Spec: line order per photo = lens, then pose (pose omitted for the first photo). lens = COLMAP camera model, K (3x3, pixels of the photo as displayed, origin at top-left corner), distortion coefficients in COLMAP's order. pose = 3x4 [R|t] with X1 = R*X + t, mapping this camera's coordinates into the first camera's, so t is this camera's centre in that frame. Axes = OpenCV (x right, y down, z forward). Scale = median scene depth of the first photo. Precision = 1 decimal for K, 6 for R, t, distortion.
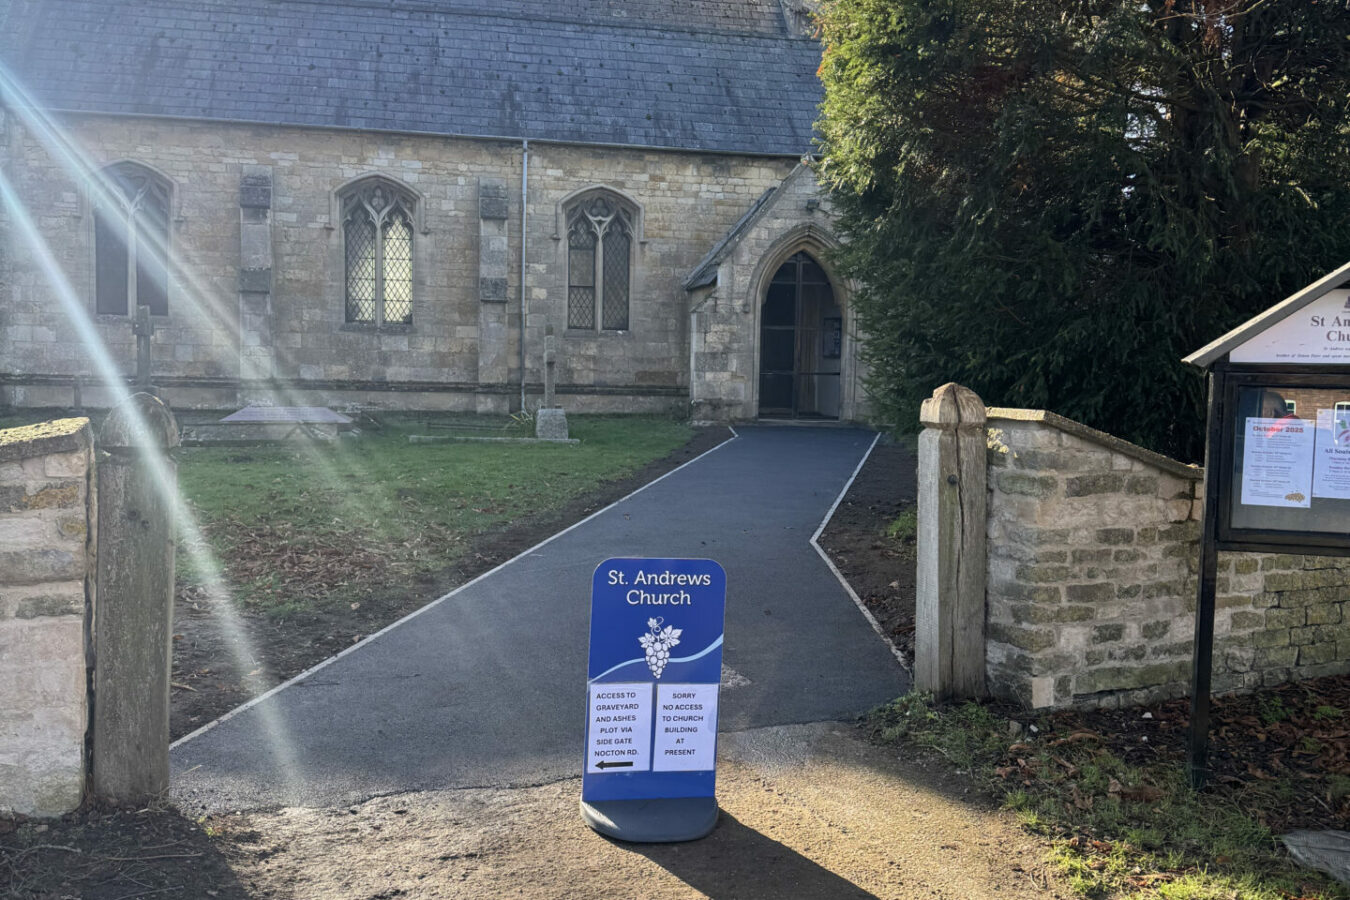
lens RADIAL K [[1255.7, 0, 682.5], [0, 1255.7, 458.8], [0, 0, 1]] dist [0.094900, 0.000000]
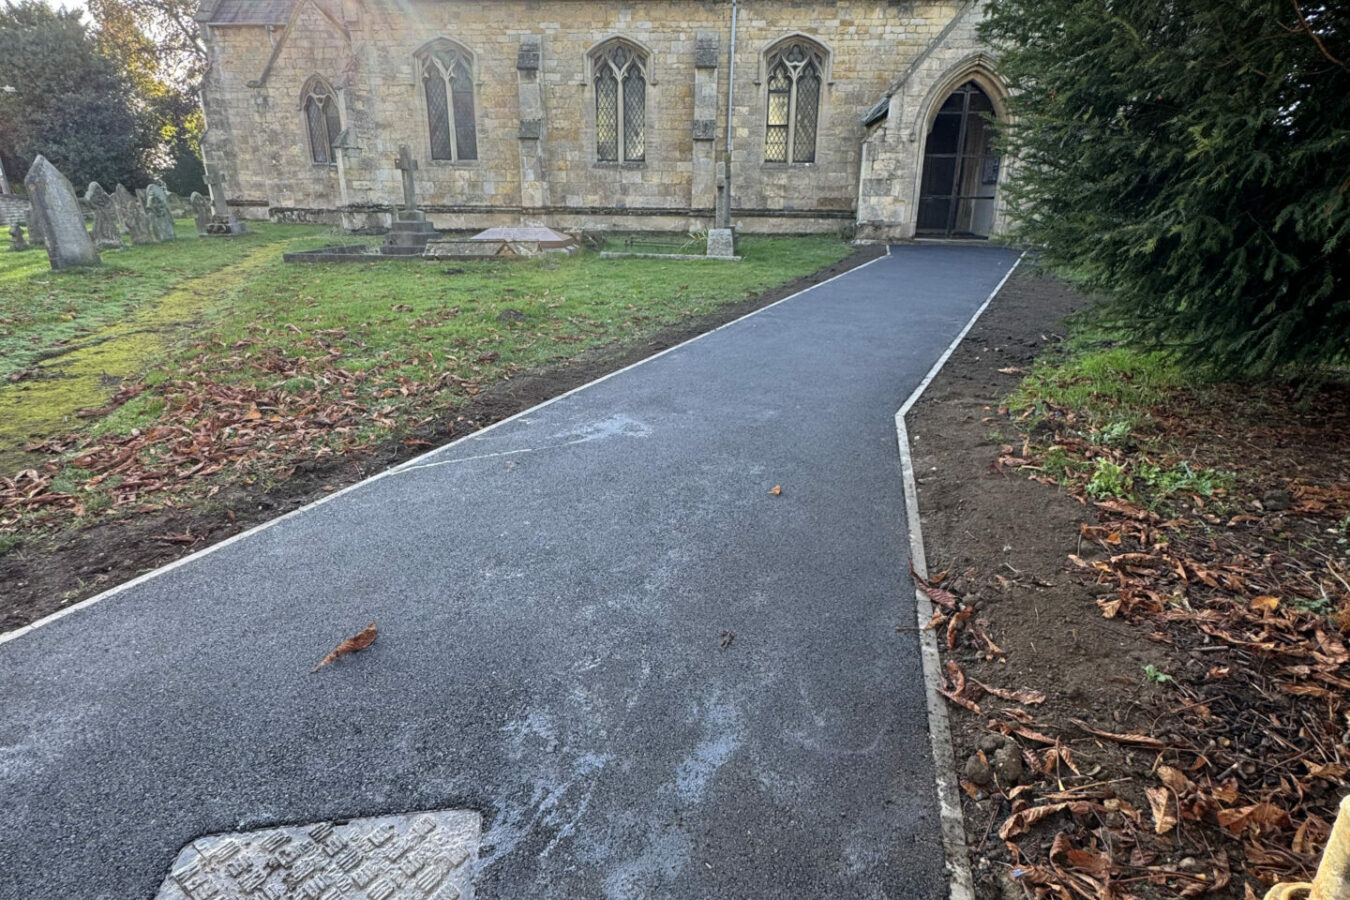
lens RADIAL K [[719.3, 0, 673.5], [0, 719.3, 450.7], [0, 0, 1]] dist [-0.004565, 0.002064]
pose [[0.958939, 0.084566, -0.270711, 0.041096], [-0.012497, 0.966183, 0.257553, -0.009694], [0.283336, -0.243595, 0.927568, 0.251478]]
